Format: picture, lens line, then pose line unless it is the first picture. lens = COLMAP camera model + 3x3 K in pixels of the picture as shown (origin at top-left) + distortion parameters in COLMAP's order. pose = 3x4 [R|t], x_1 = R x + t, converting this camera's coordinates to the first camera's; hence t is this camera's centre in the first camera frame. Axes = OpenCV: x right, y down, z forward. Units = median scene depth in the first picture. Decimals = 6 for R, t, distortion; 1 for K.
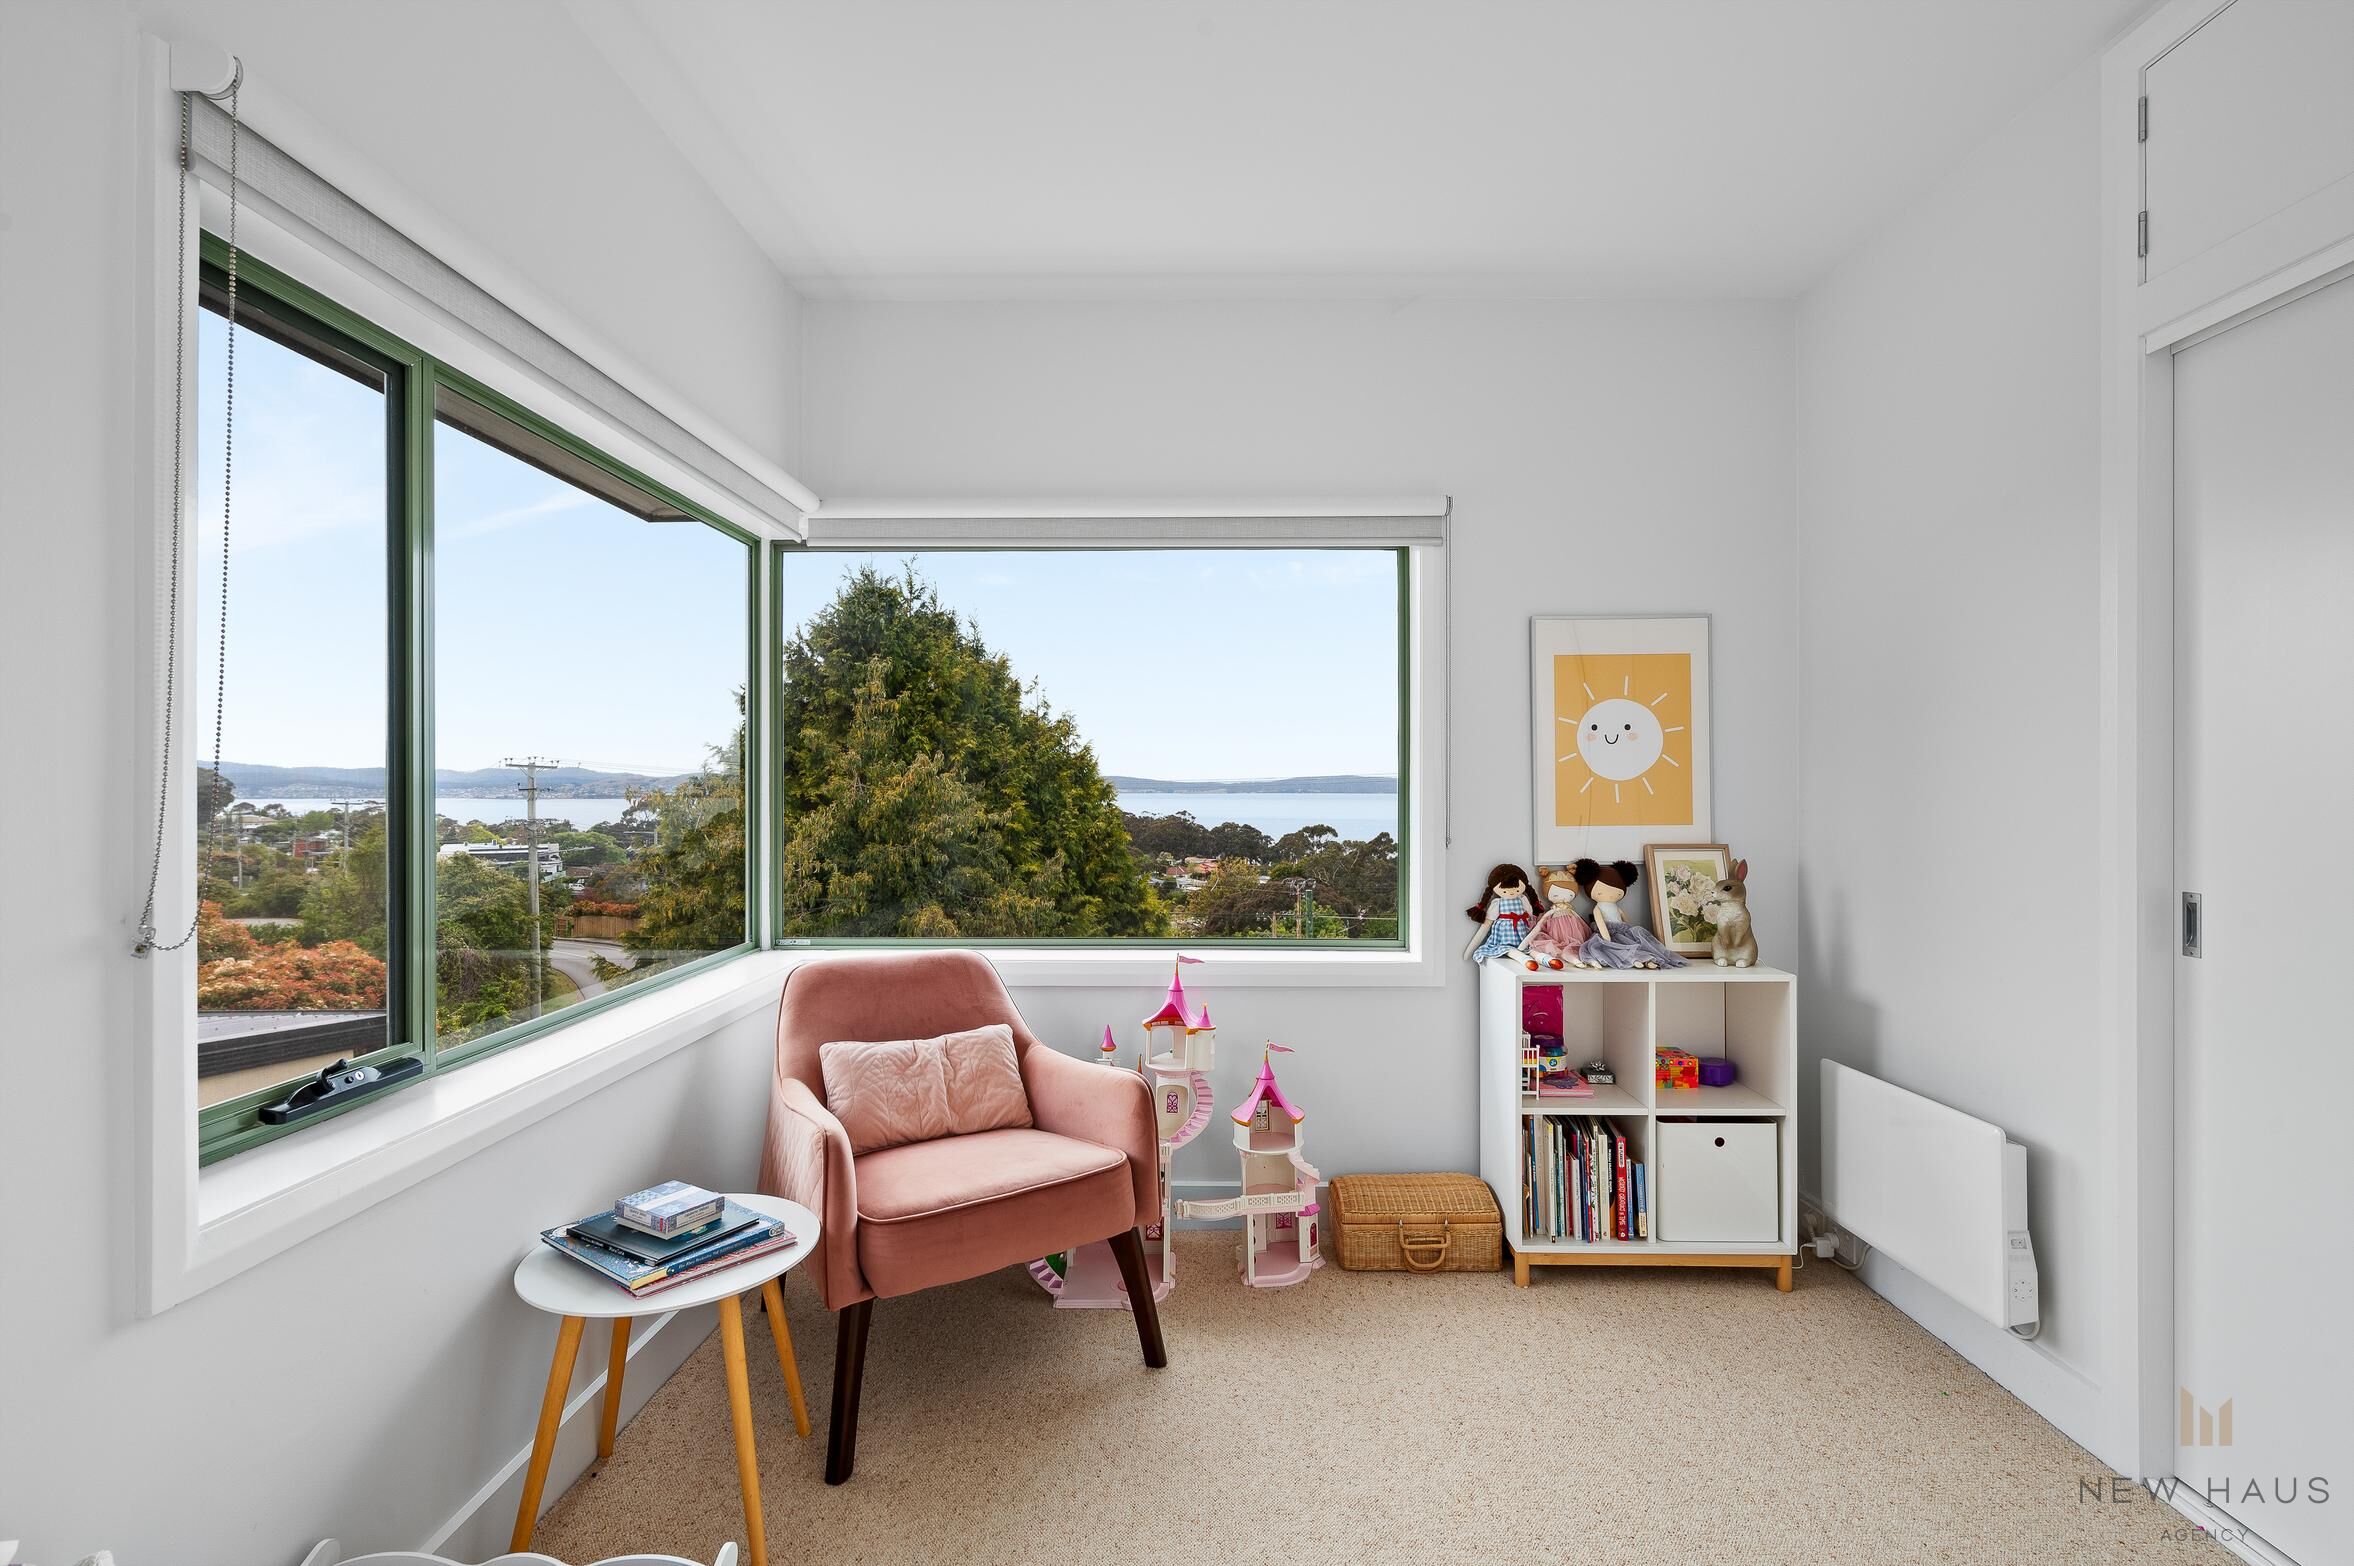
lens RADIAL K [[1053.0, 0, 1191.0], [0, 1053.0, 781.9], [0, 0, 1]] dist [0.003065, -0.001846]
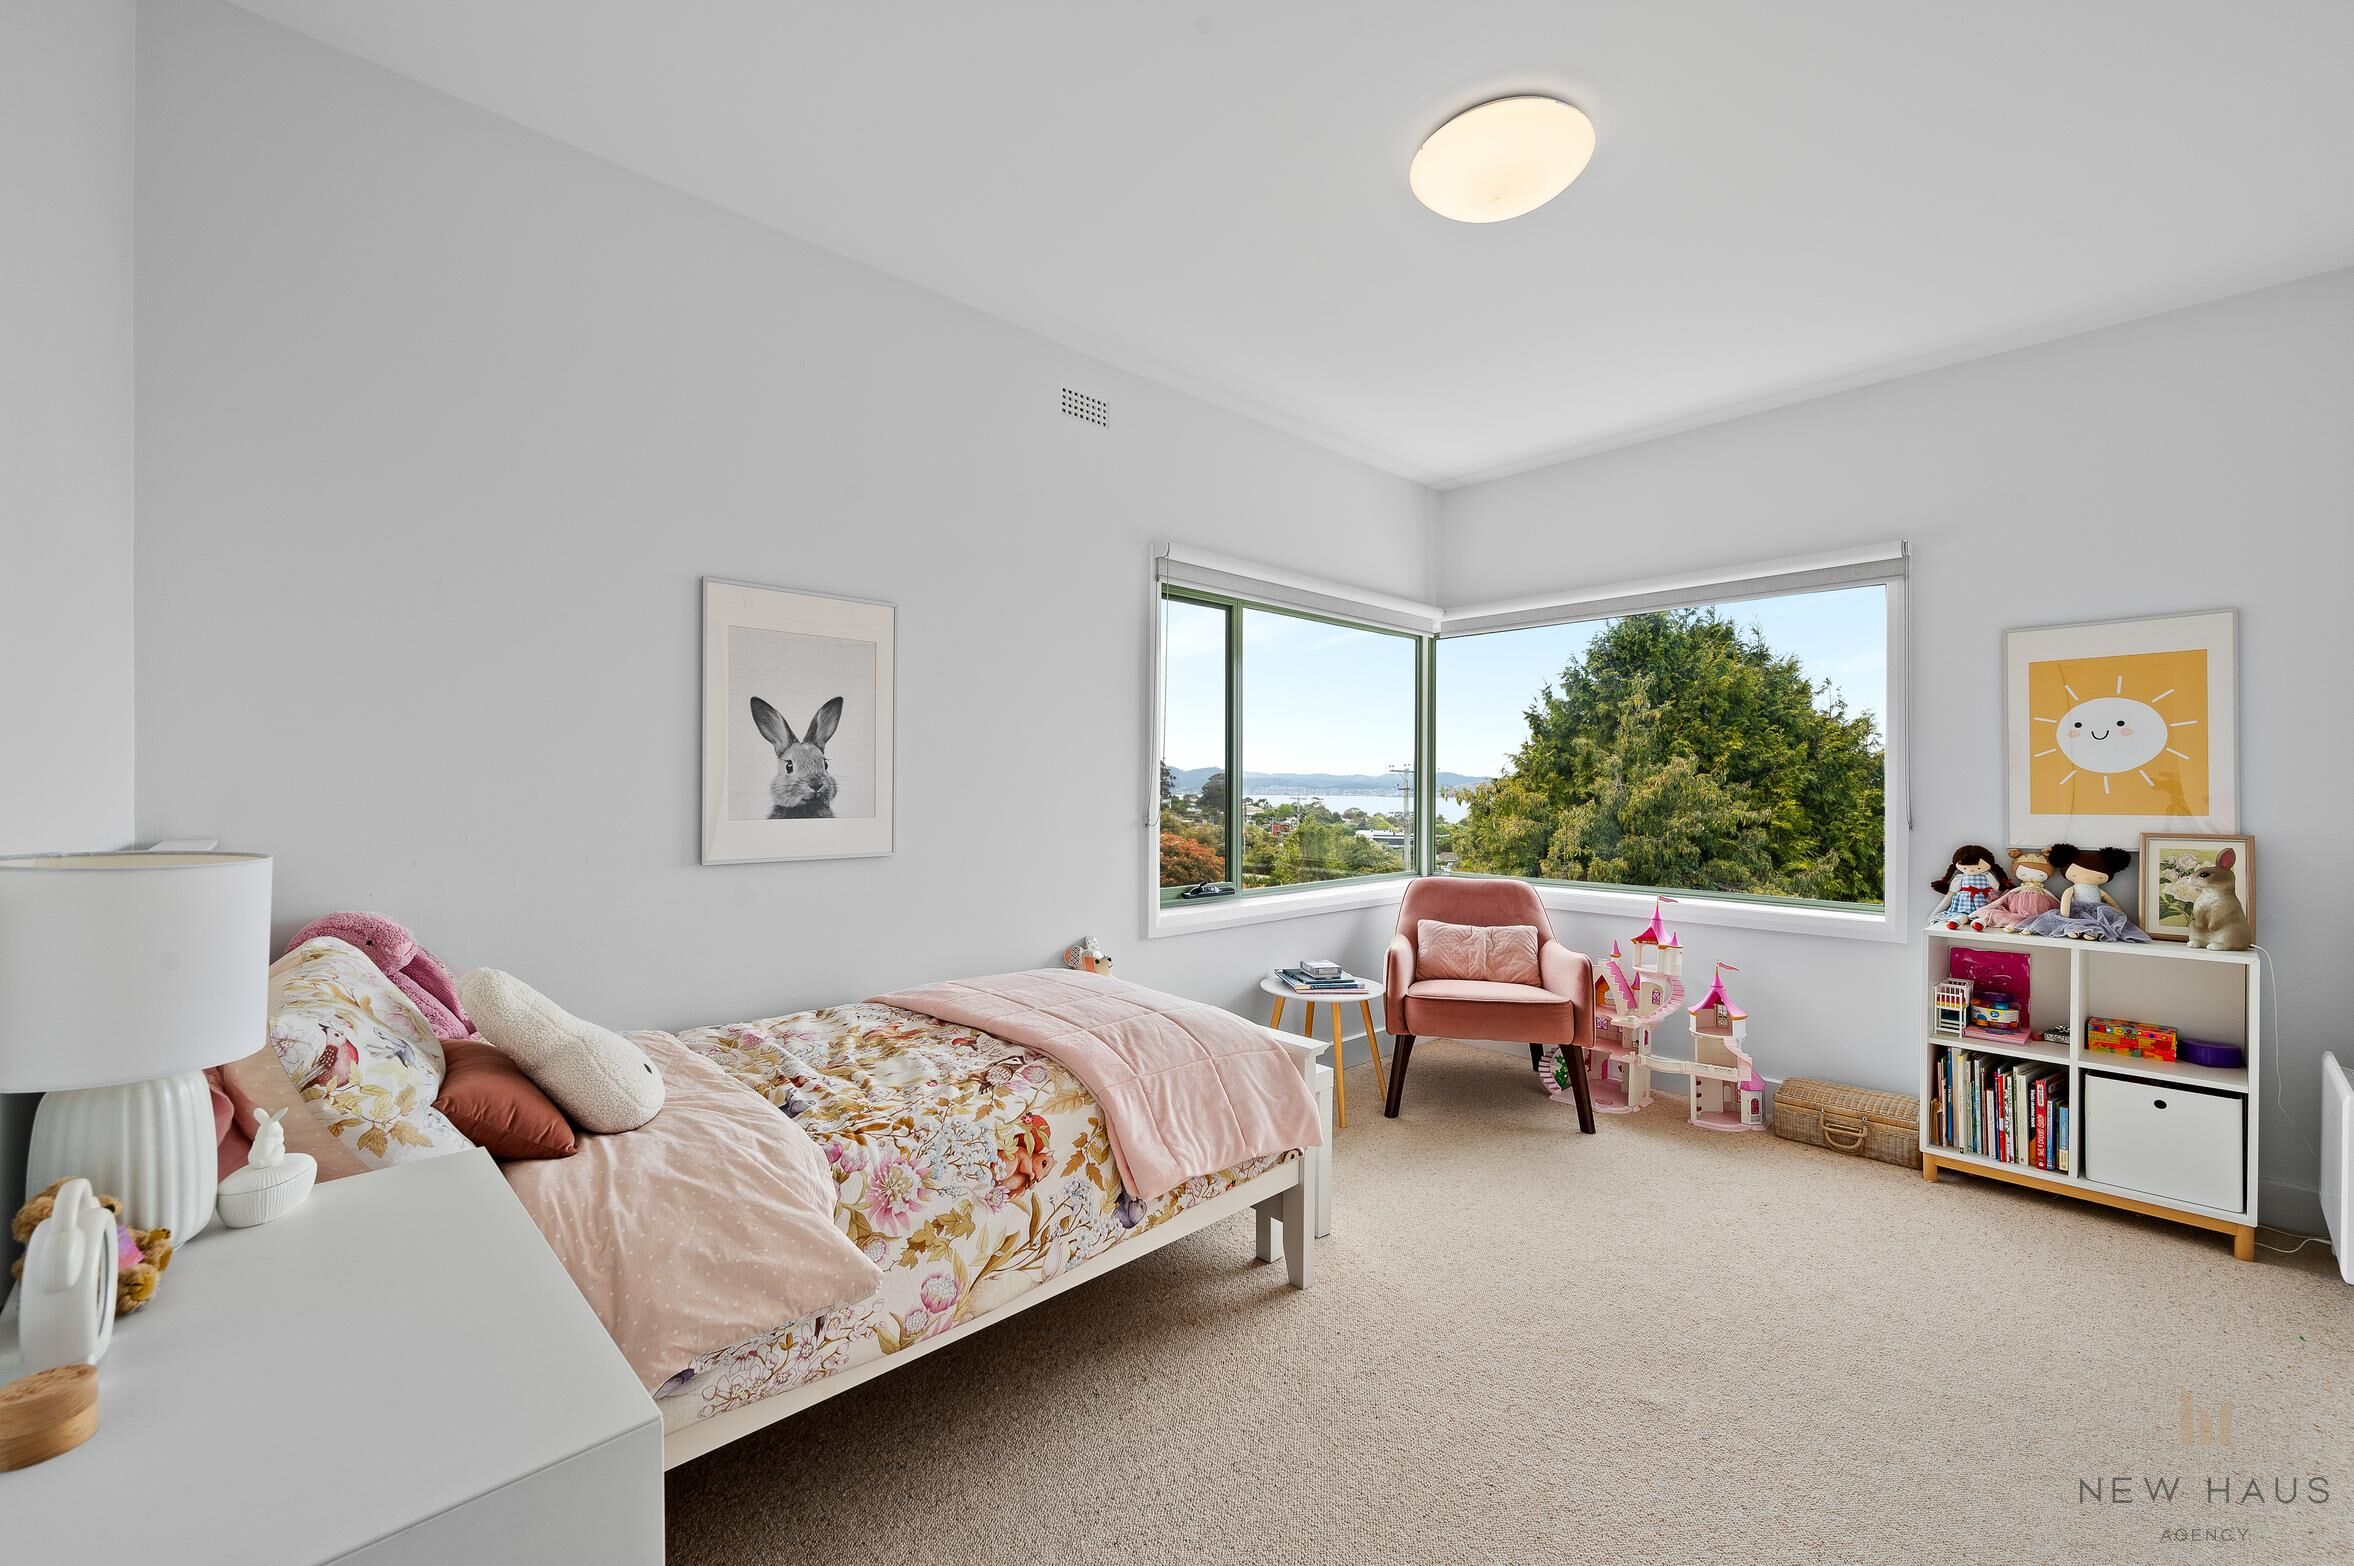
lens RADIAL K [[981.4, 0, 1182.9], [0, 981.4, 771.6], [0, 0, 1]] dist [-0.004346, -0.000512]
pose [[0.694903, -0.008605, -0.719052, 0.474930], [-0.000863, 0.999918, -0.012799, 0.010910], [0.719103, 0.009515, 0.694838, -0.386522]]
